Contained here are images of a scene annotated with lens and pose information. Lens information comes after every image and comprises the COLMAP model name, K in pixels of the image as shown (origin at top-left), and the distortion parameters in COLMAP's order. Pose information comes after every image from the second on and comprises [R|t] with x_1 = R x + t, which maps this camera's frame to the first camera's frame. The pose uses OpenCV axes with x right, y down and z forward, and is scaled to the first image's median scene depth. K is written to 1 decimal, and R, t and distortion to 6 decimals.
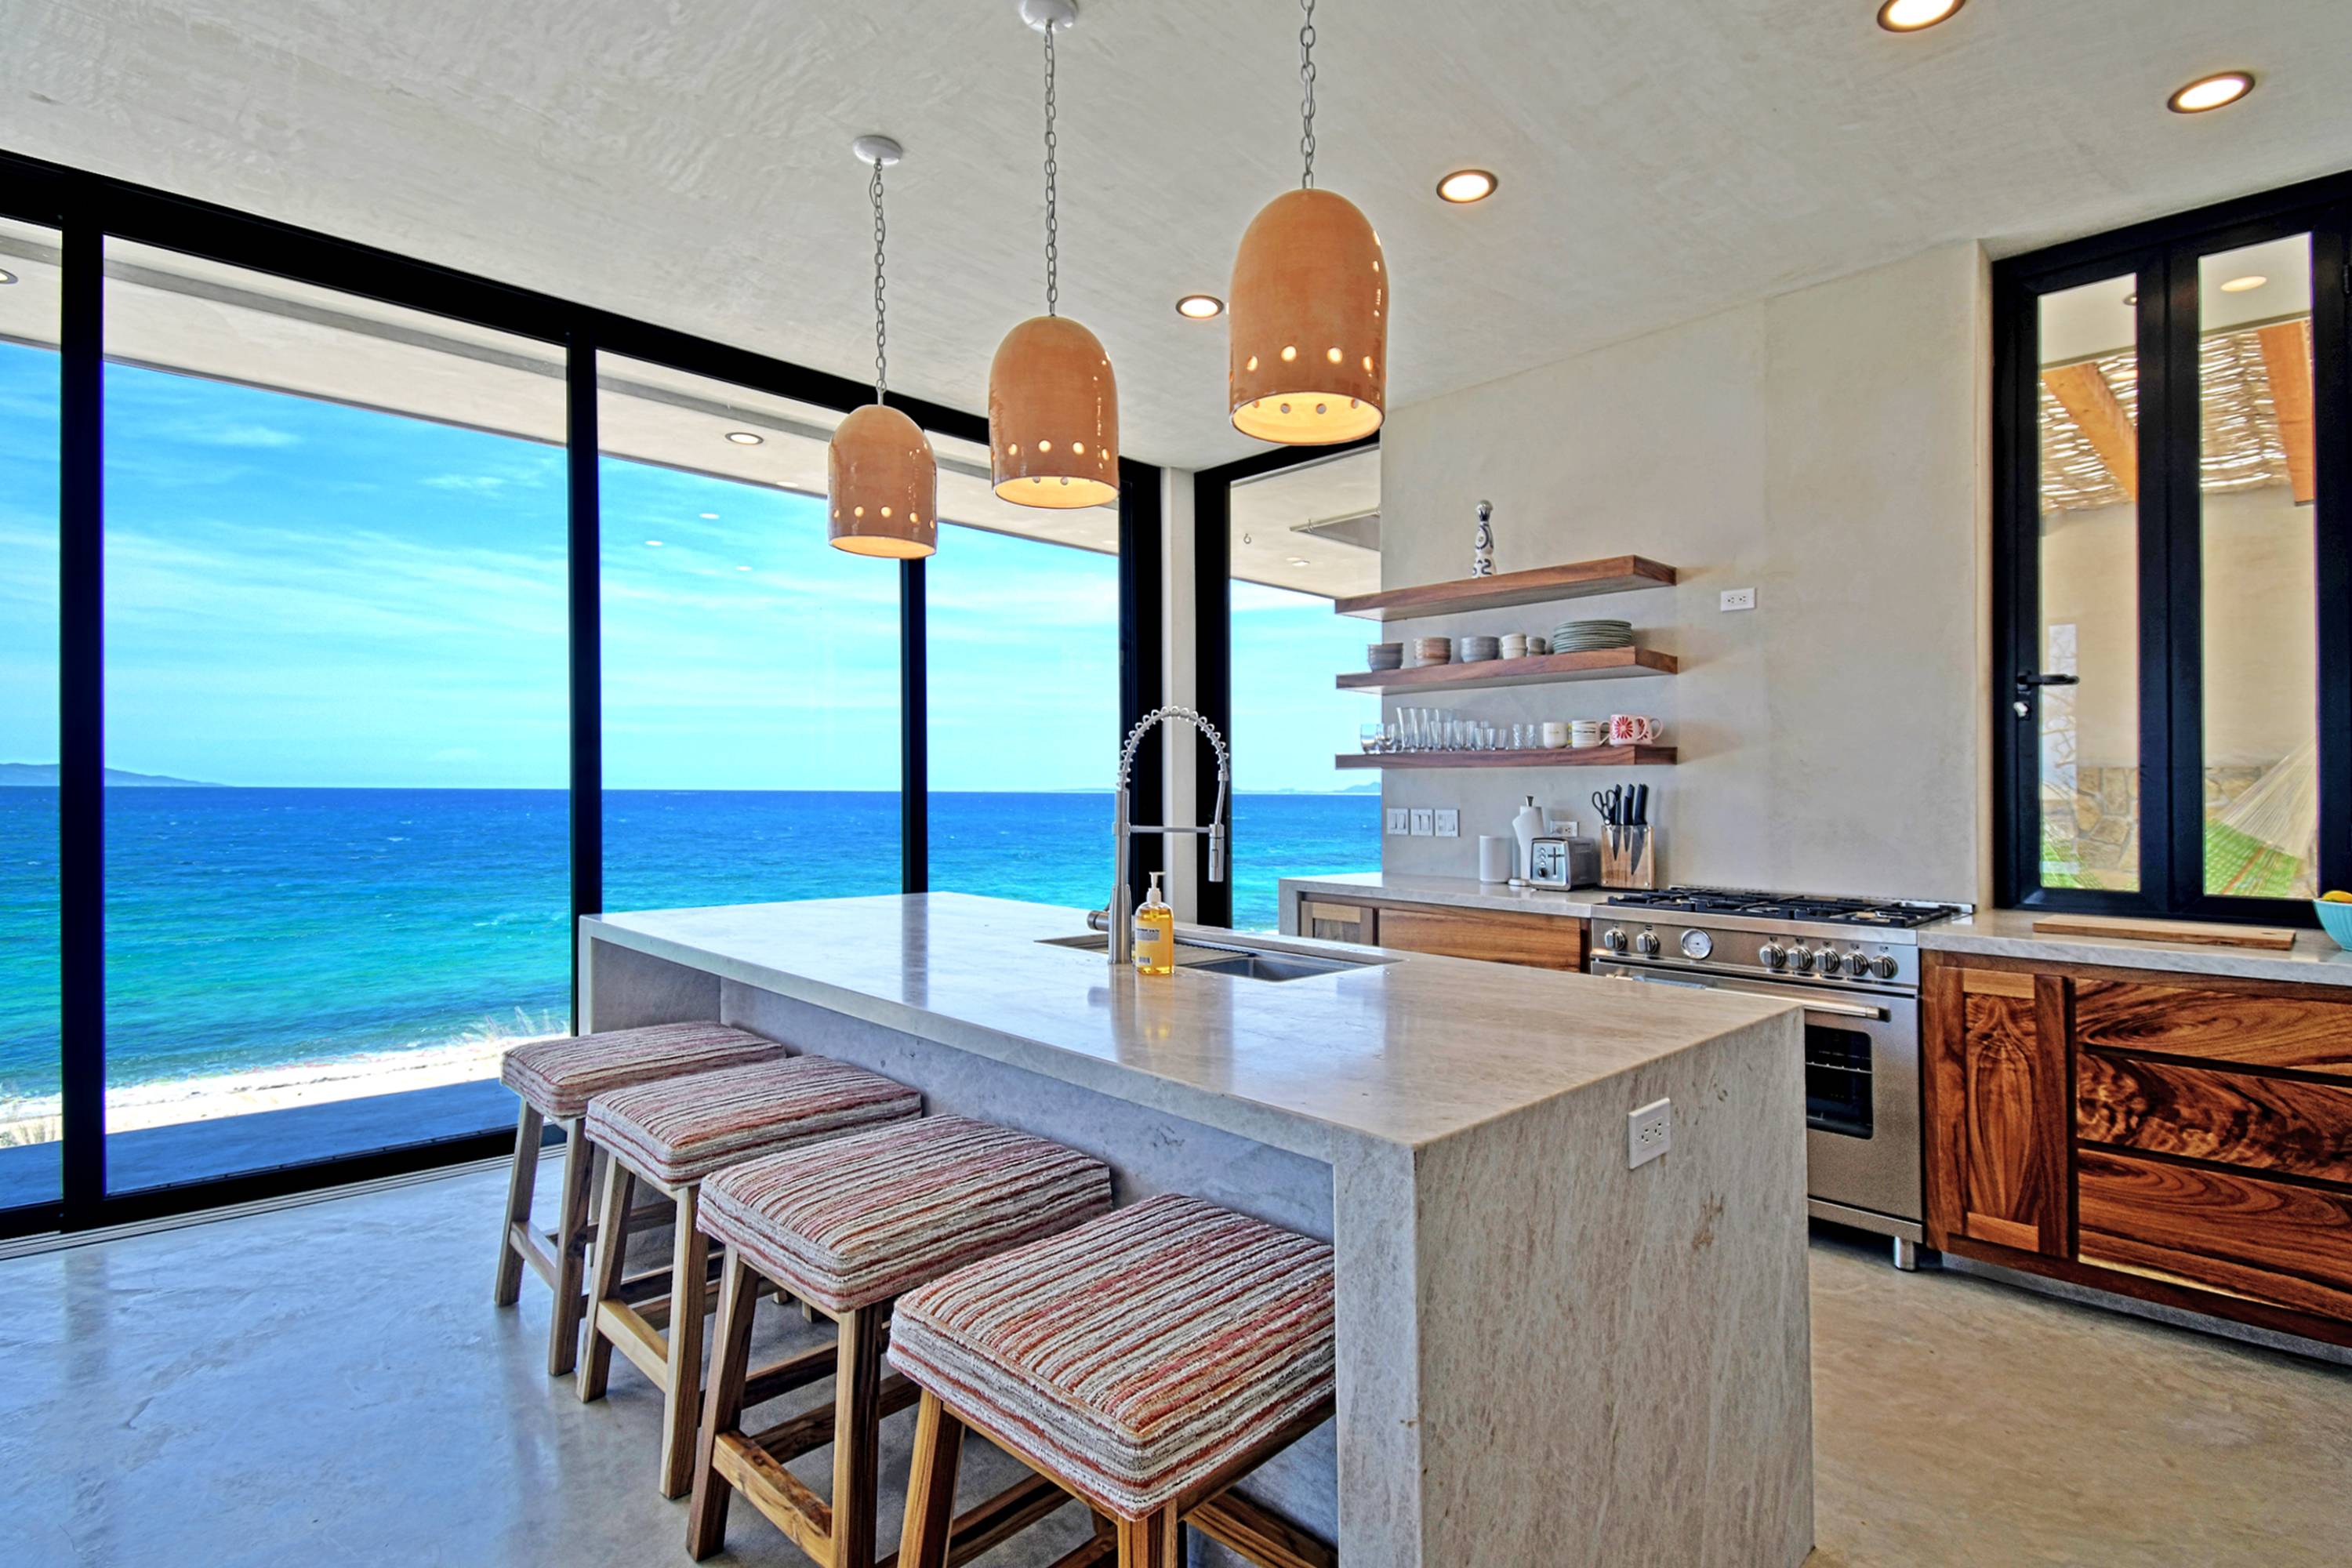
lens RADIAL K [[1113.6, 0, 1240.0], [0, 1113.6, 780.3], [0, 0, 1]] dist [0.008268, -0.001133]
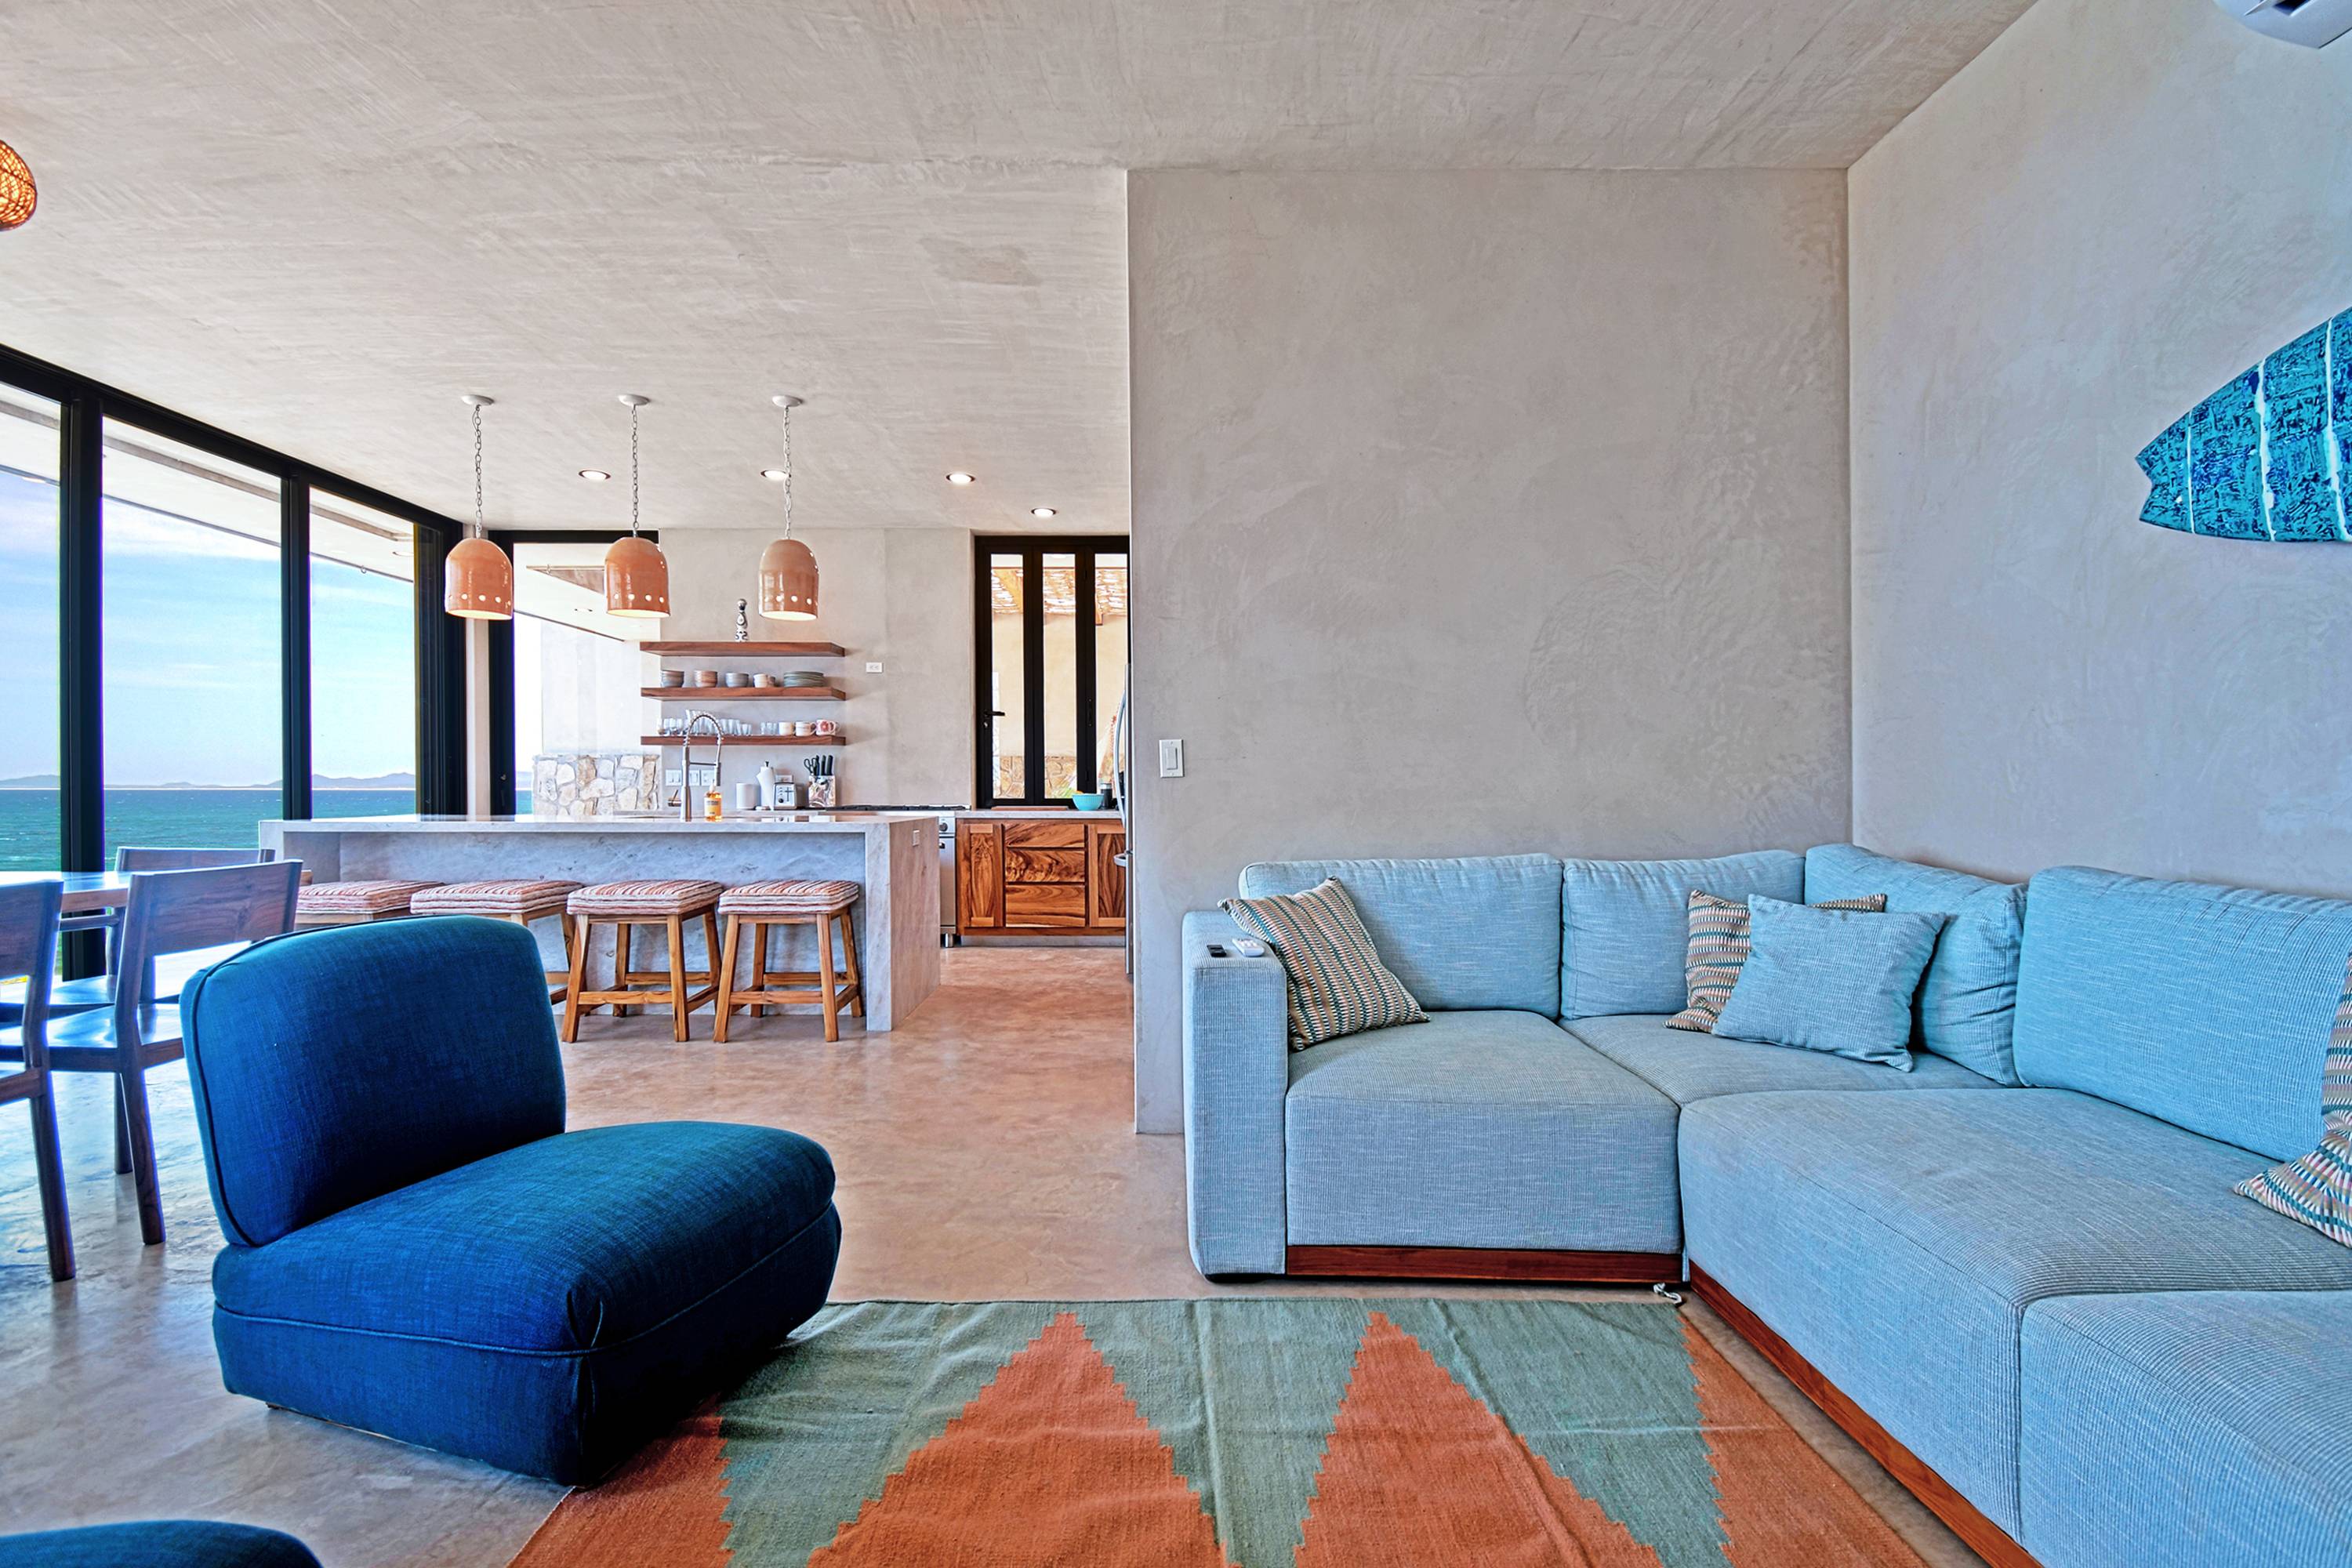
lens RADIAL K [[1114.6, 0, 1173.7], [0, 1114.6, 792.3], [0, 0, 1]] dist [0.001024, -0.000977]
pose [[0.697891, -0.009318, 0.716143, -0.969250], [-0.000748, 0.999905, 0.013739, 0.063994], [-0.716203, -0.010124, 0.697818, -1.265588]]
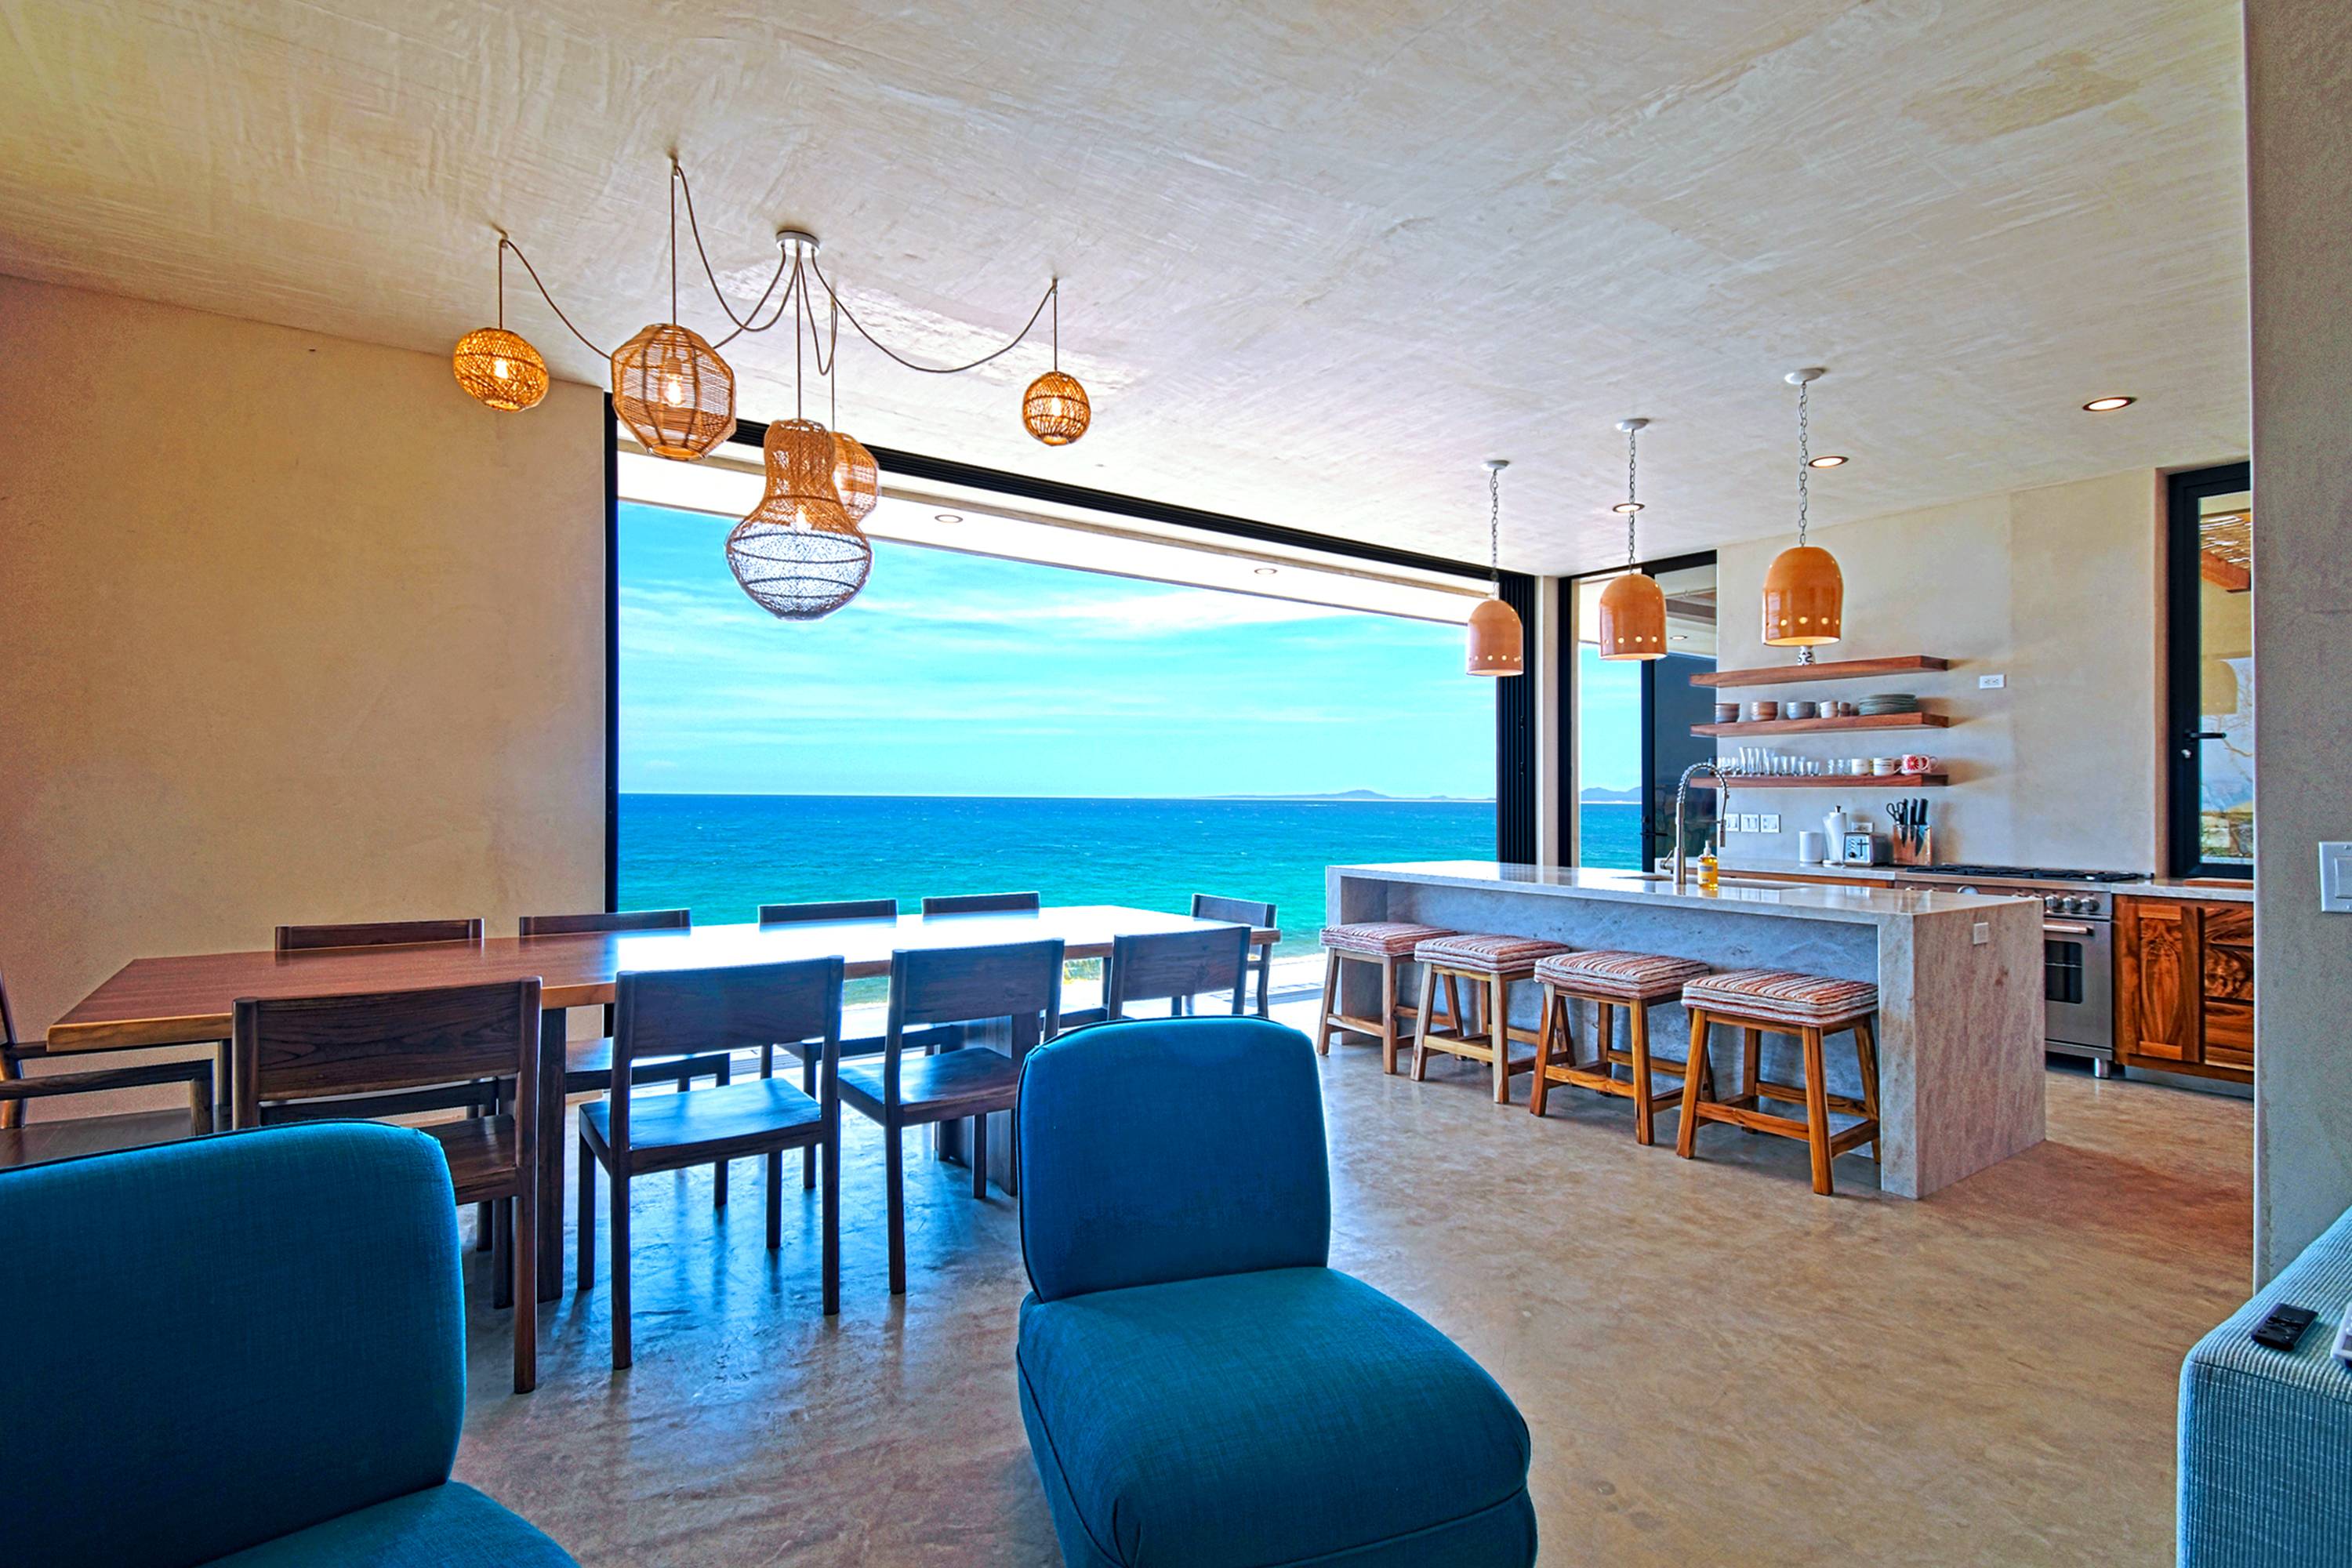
lens RADIAL K [[1148.8, 0, 1181.4], [0, 1148.8, 795.8], [0, 0, 1]] dist [0.037420, -0.028812]
pose [[0.987457, 0.001686, -0.157878, -0.618455], [-0.000607, 0.999976, 0.006882, -0.016792], [0.157886, -0.006700, 0.987435, -1.167225]]
